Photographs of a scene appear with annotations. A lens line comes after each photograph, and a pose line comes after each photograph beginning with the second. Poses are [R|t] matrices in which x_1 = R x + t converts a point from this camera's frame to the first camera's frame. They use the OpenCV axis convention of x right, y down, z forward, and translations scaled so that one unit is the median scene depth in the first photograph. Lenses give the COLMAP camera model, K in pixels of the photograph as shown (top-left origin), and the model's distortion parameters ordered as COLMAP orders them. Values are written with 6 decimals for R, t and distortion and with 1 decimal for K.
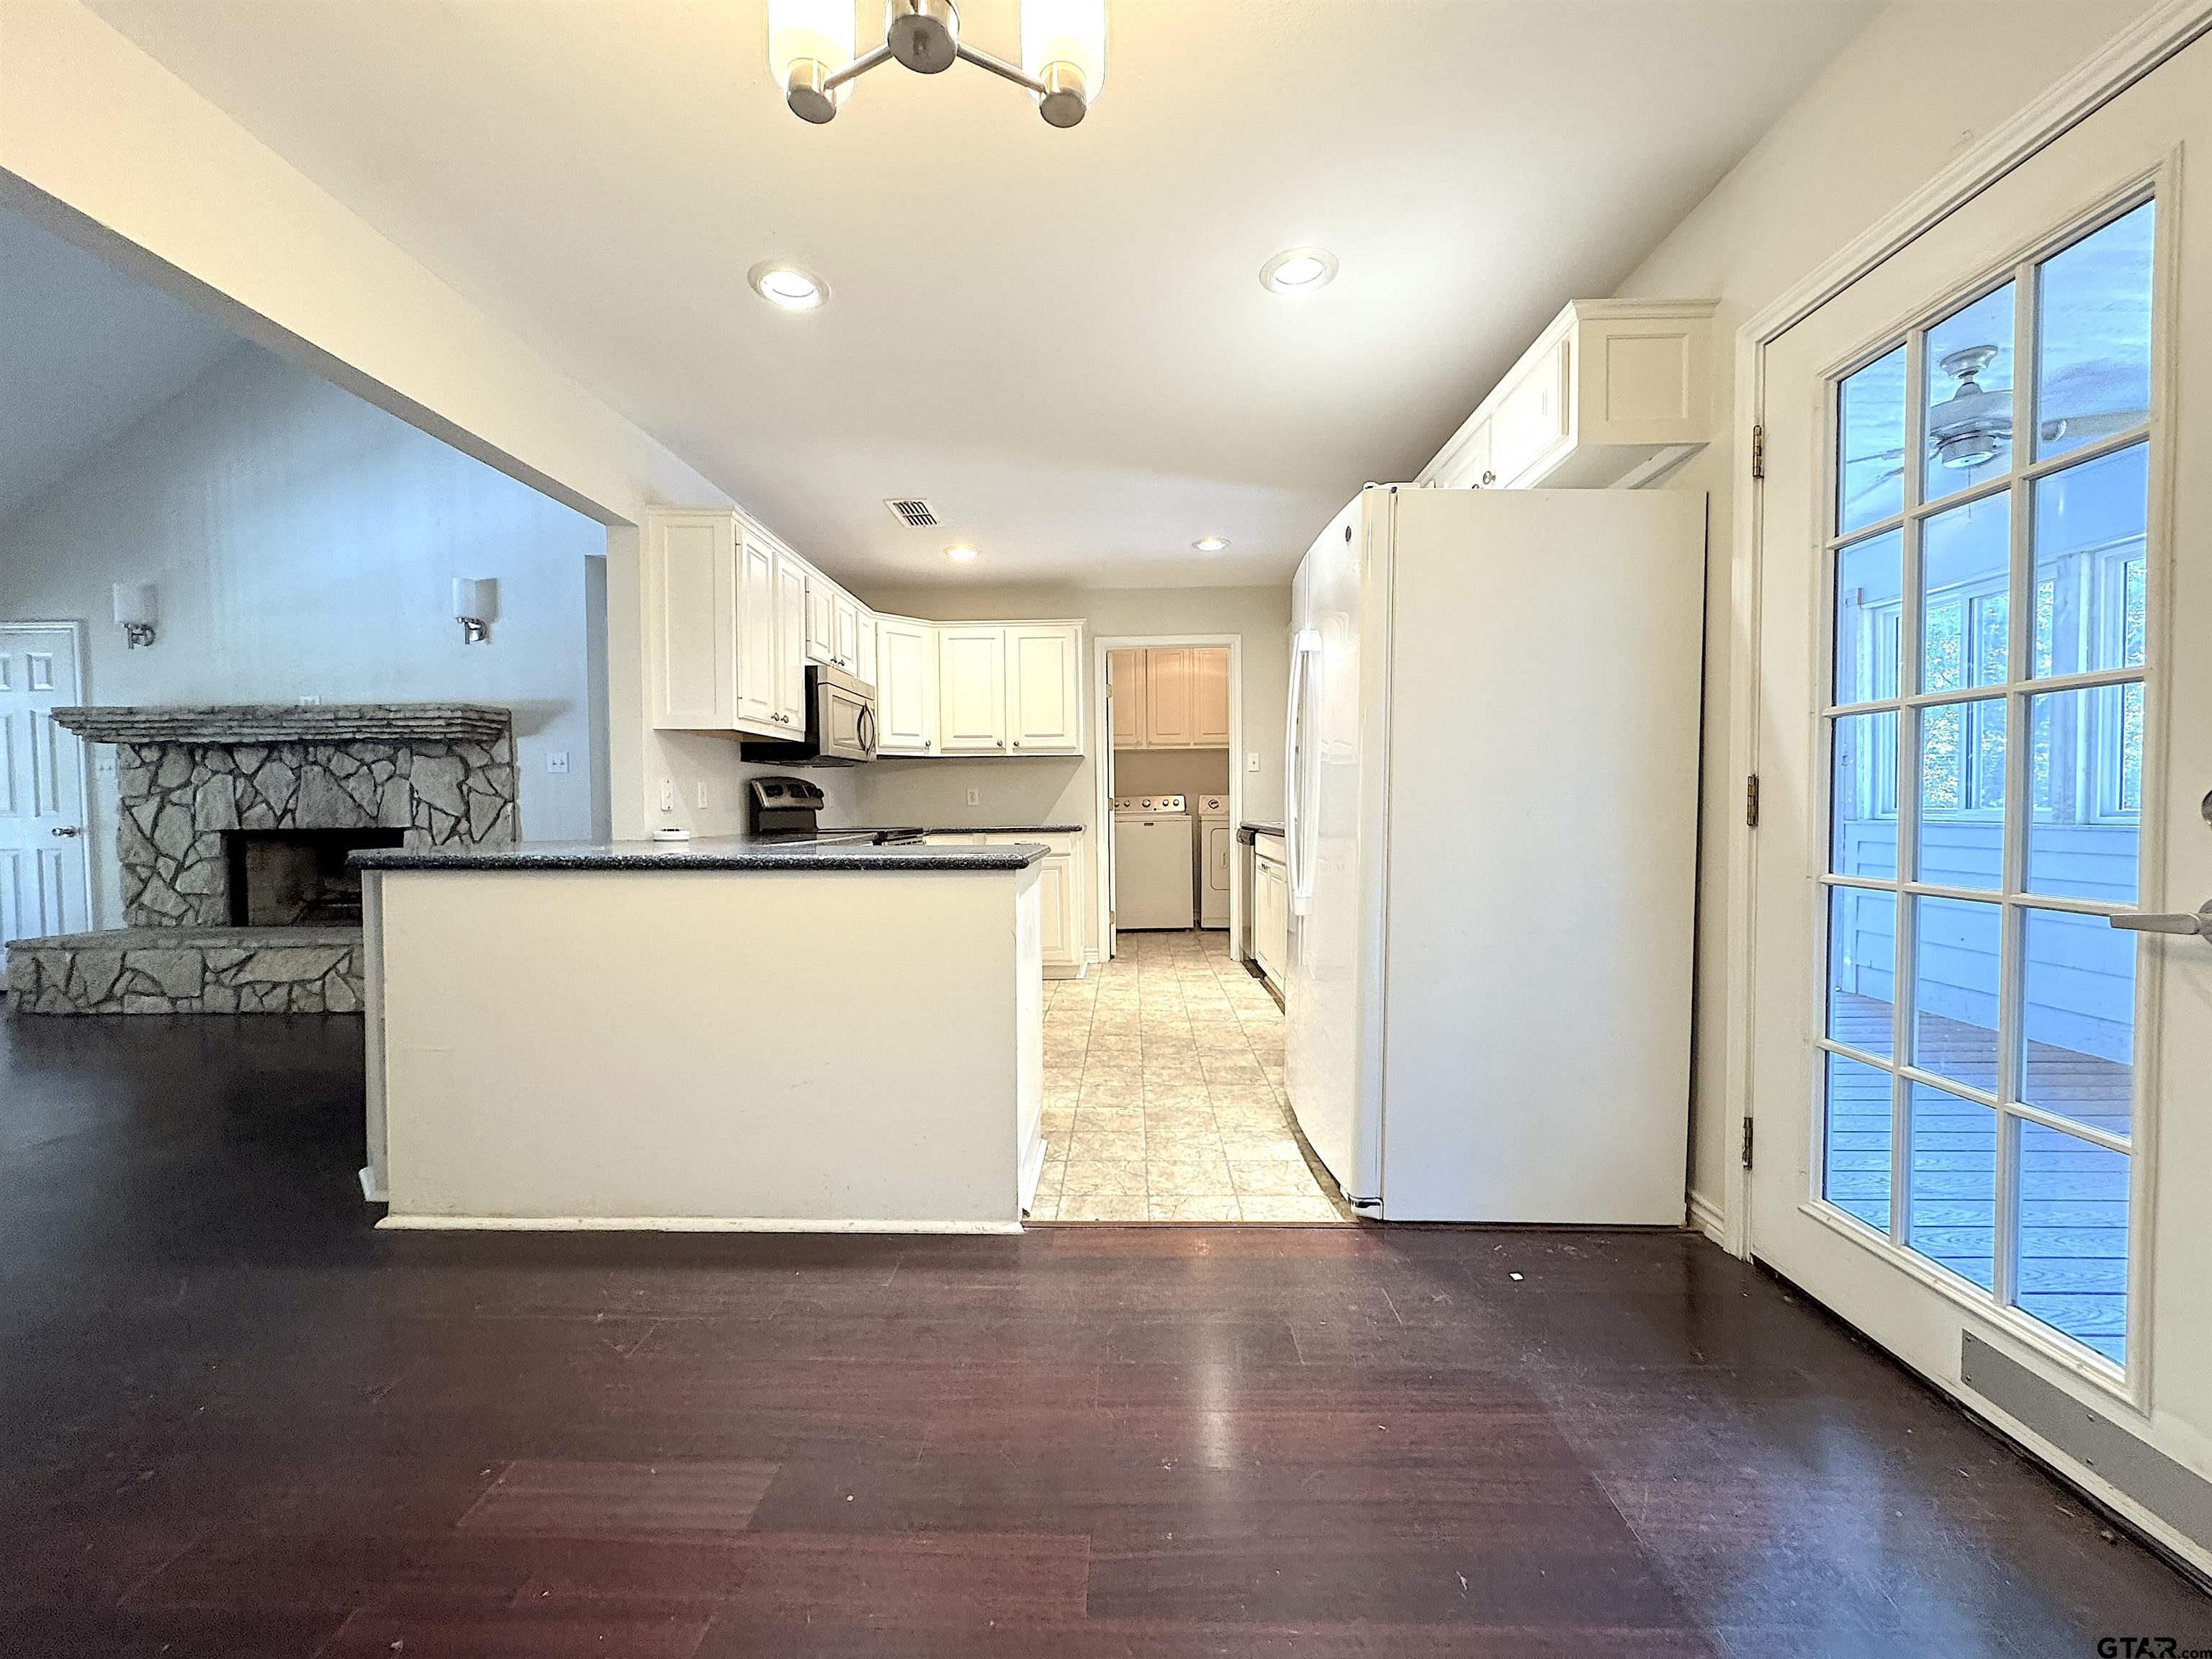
lens RADIAL K [[884.4, 0, 1109.3], [0, 884.4, 831.9], [0, 0, 1]] dist [-0.003370, 0.000491]
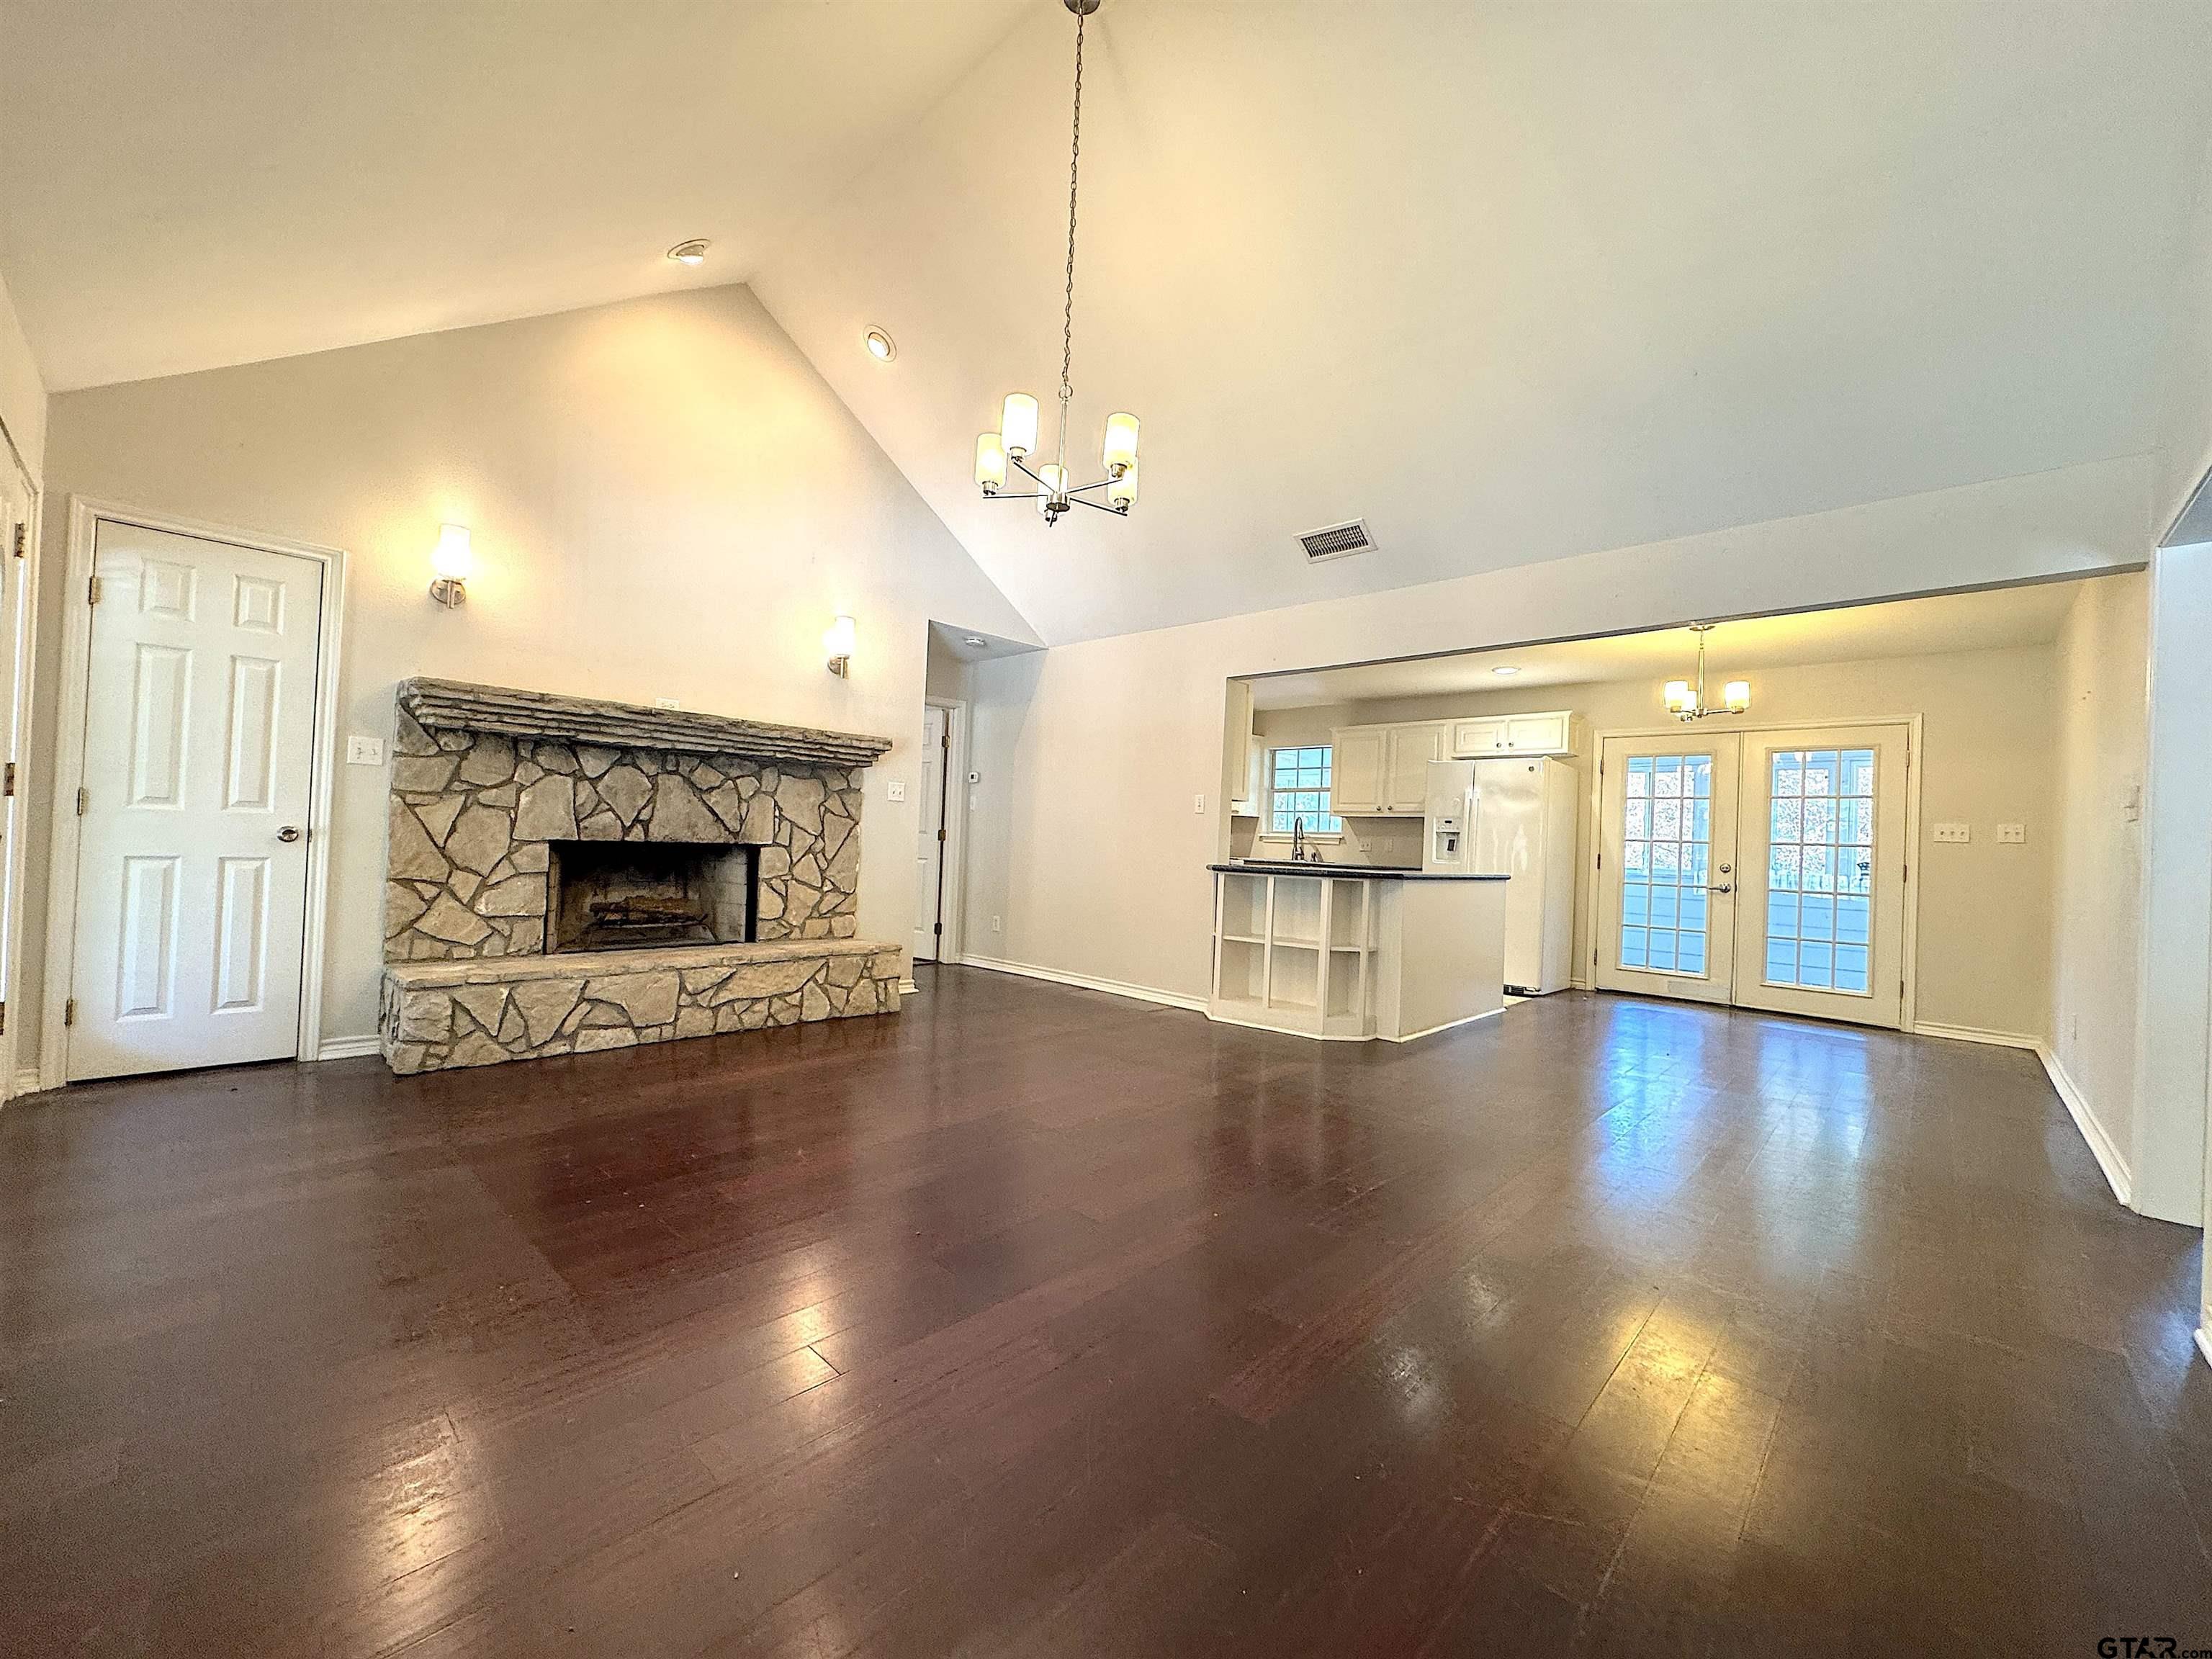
lens RADIAL K [[884.4, 0, 1110.1], [0, 884.4, 830.4], [0, 0, 1]] dist [-0.003370, 0.000491]
pose [[0.666136, 0.044109, 0.744525, -1.330389], [-0.022100, 0.998979, -0.039412, 0.010516], [-0.745503, 0.009800, 0.666430, 0.030066]]
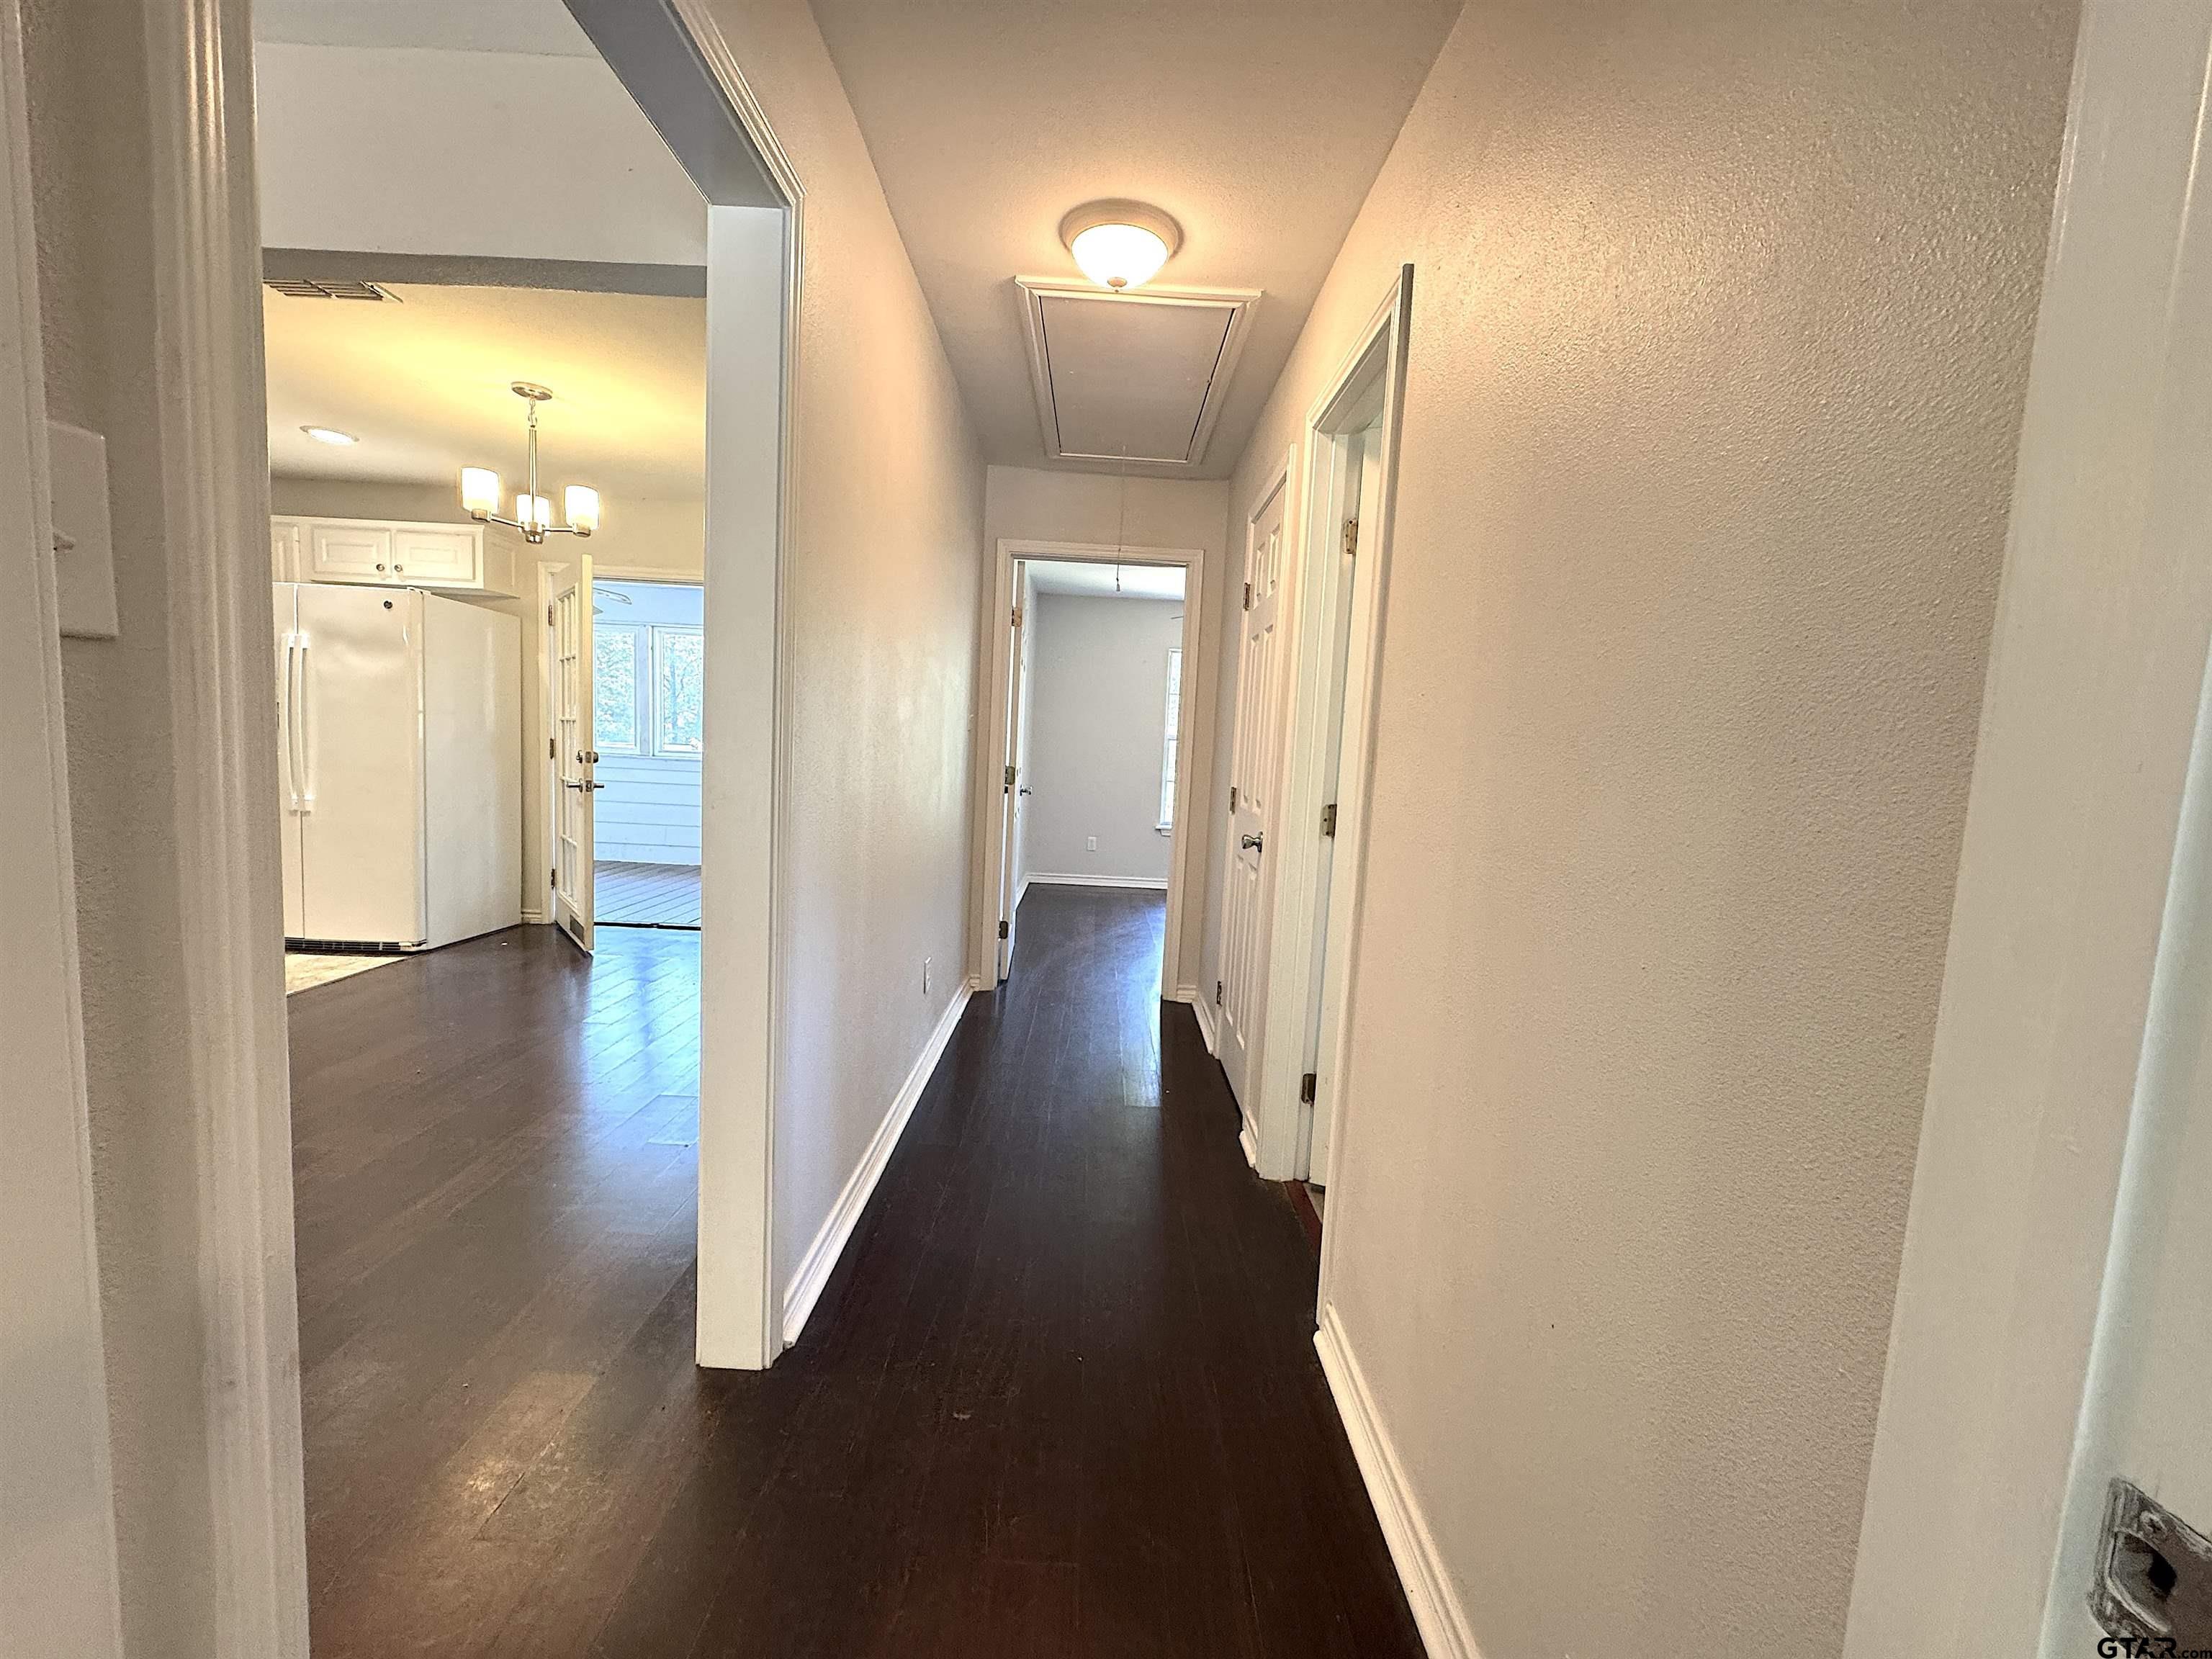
lens RADIAL K [[884.4, 0, 1111.5], [0, 884.4, 823.7], [0, 0, 1]] dist [-0.003370, 0.000491]
pose [[-0.033436, -0.084154, 0.995892, -0.786751], [-0.019024, 0.996322, 0.083552, -0.024974], [-0.999260, -0.016152, -0.034914, -0.230565]]
